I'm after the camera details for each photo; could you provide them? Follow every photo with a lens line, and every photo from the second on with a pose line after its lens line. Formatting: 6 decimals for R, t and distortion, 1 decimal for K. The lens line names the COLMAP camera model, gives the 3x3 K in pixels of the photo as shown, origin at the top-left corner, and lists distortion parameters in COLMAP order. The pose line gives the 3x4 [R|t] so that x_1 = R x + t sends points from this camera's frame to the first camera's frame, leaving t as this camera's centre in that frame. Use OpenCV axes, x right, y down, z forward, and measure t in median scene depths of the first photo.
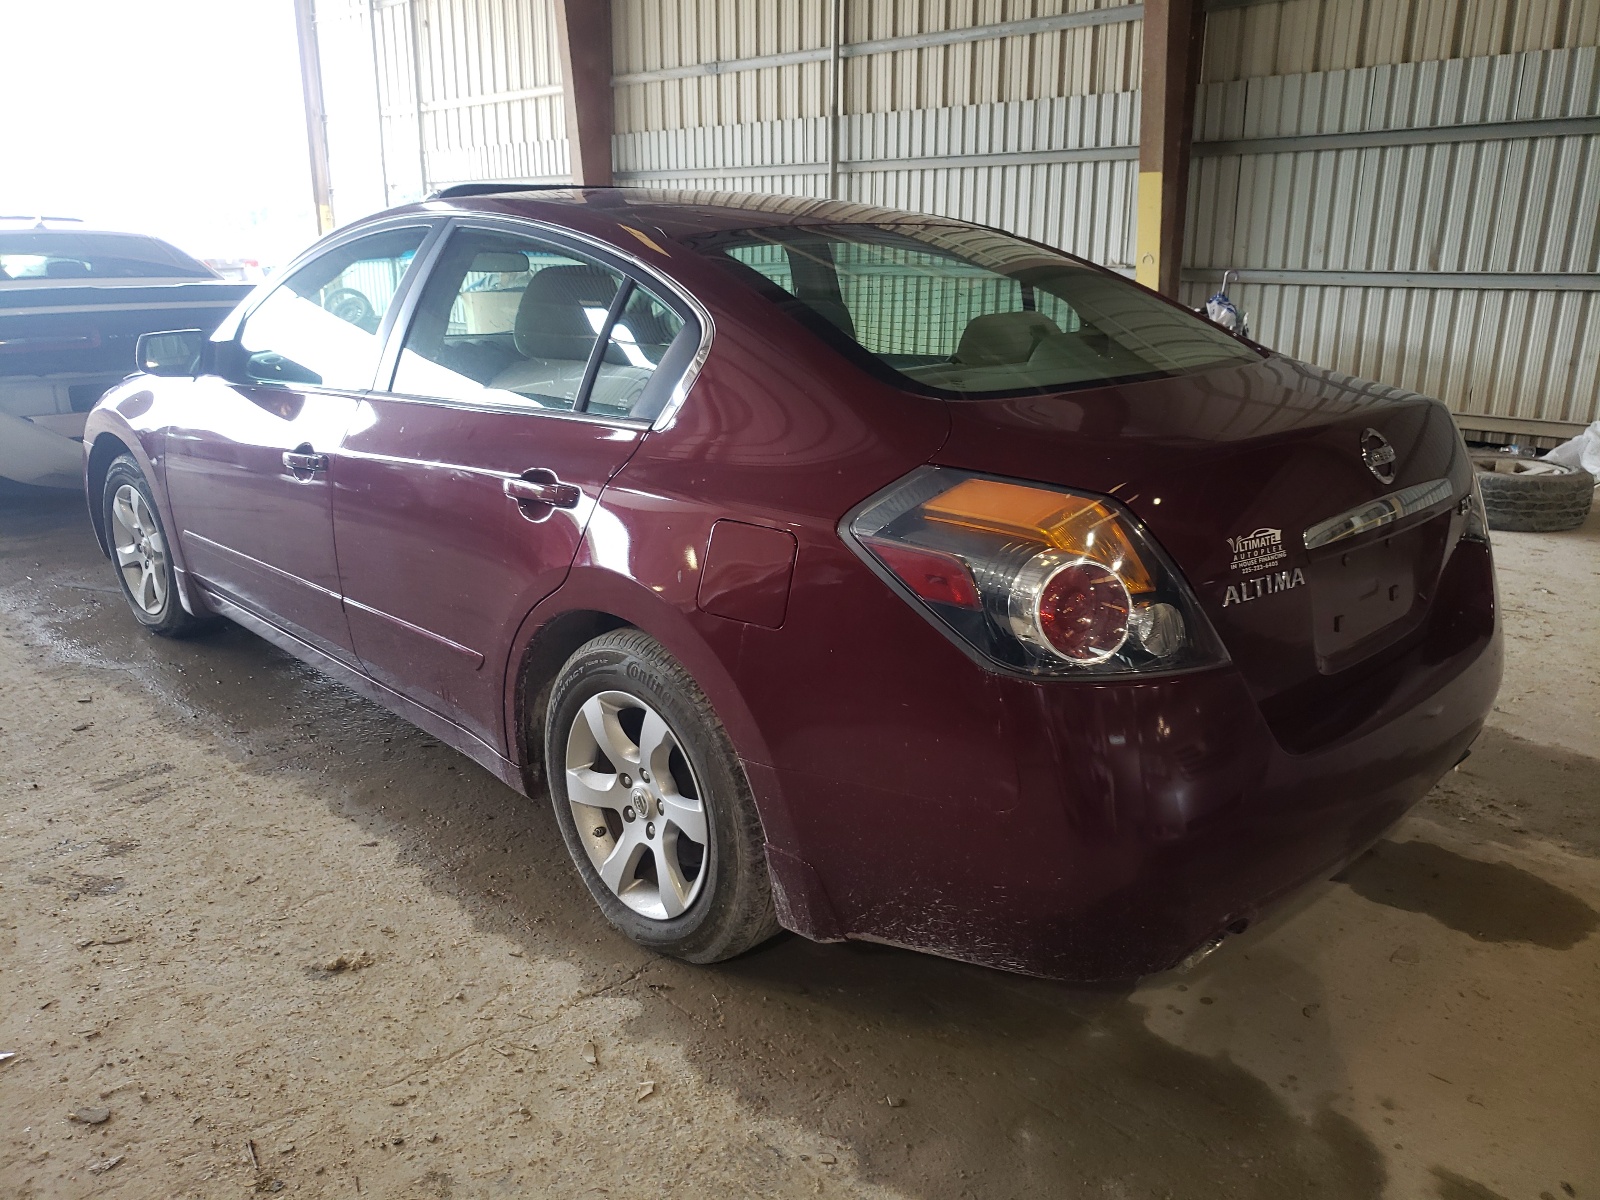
lens RADIAL K [[1216.9, 0, 806.7], [0, 1216.9, 596.6], [0, 0, 1]] dist [-0.014217, -0.015329]
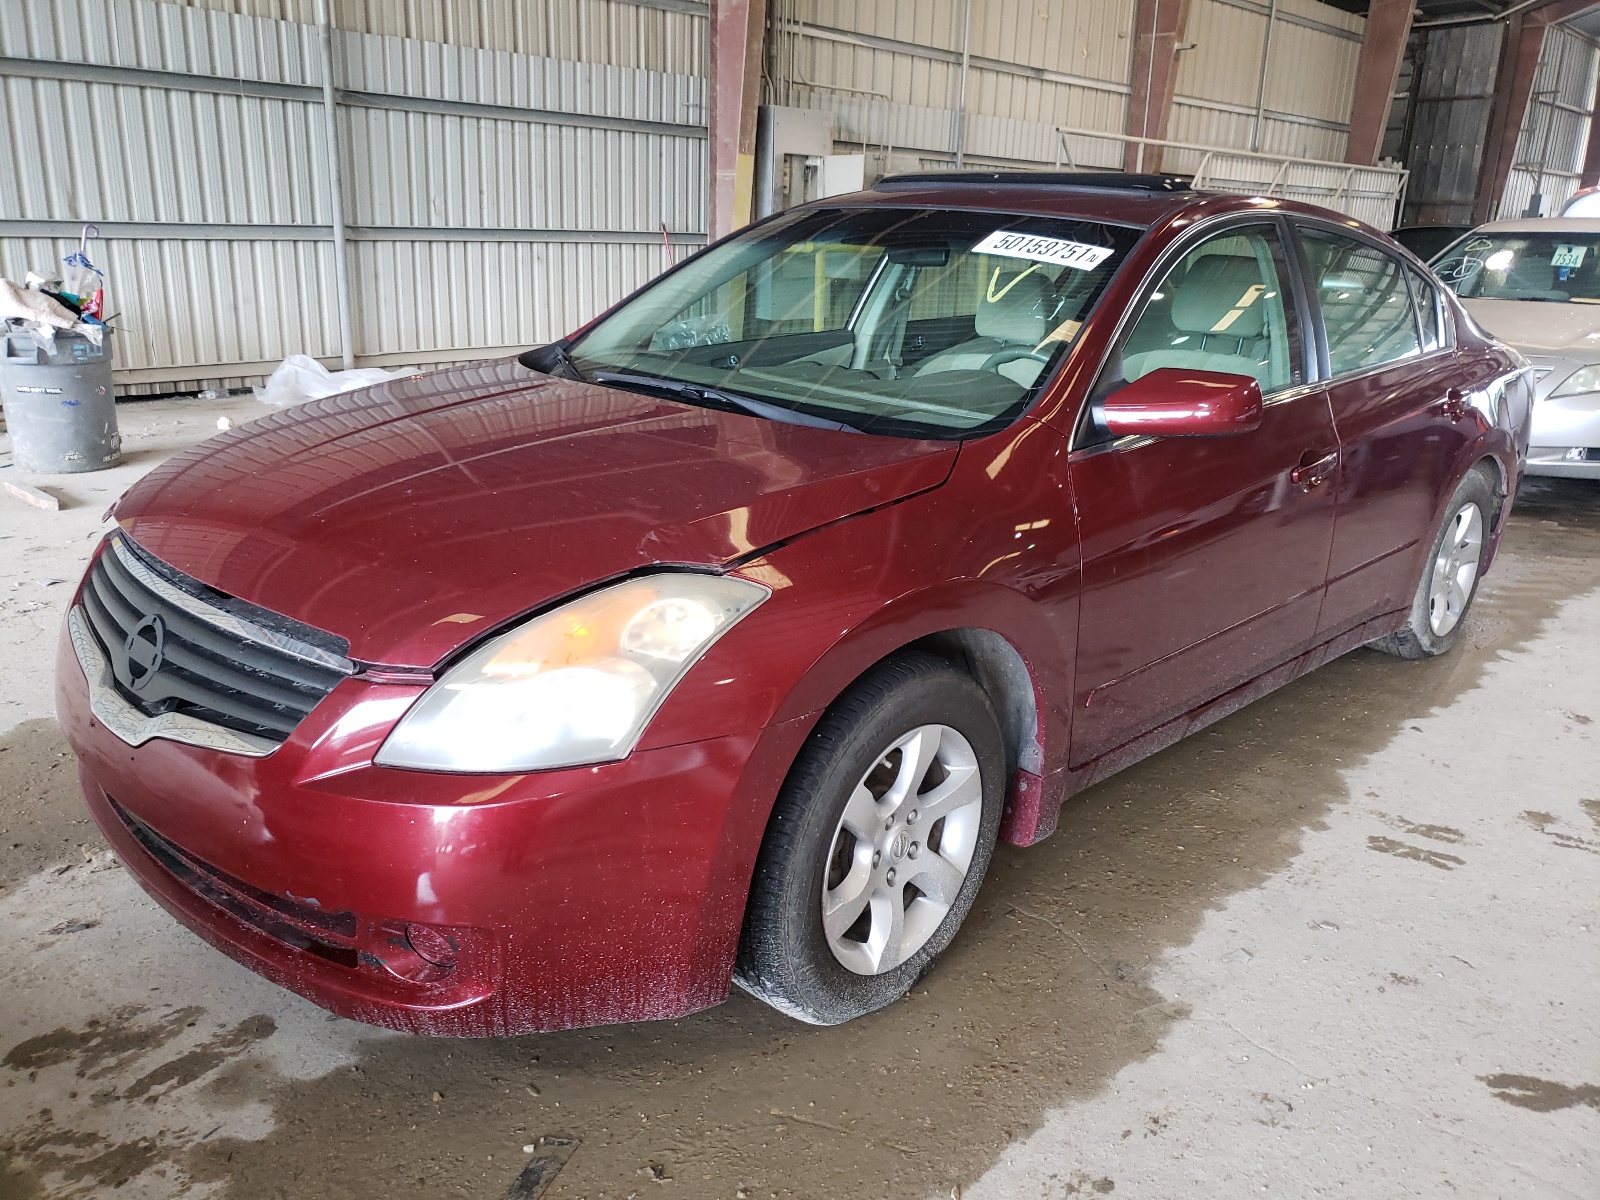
lens RADIAL K [[1216.9, 0, 805.9], [0, 1216.9, 603.3], [0, 0, 1]] dist [-0.014217, -0.015329]
pose [[0.000518, -0.295883, 0.955224, -1.357308], [0.237048, 0.928035, 0.287332, -0.379135], [-0.971498, 0.226285, 0.070619, 1.339236]]
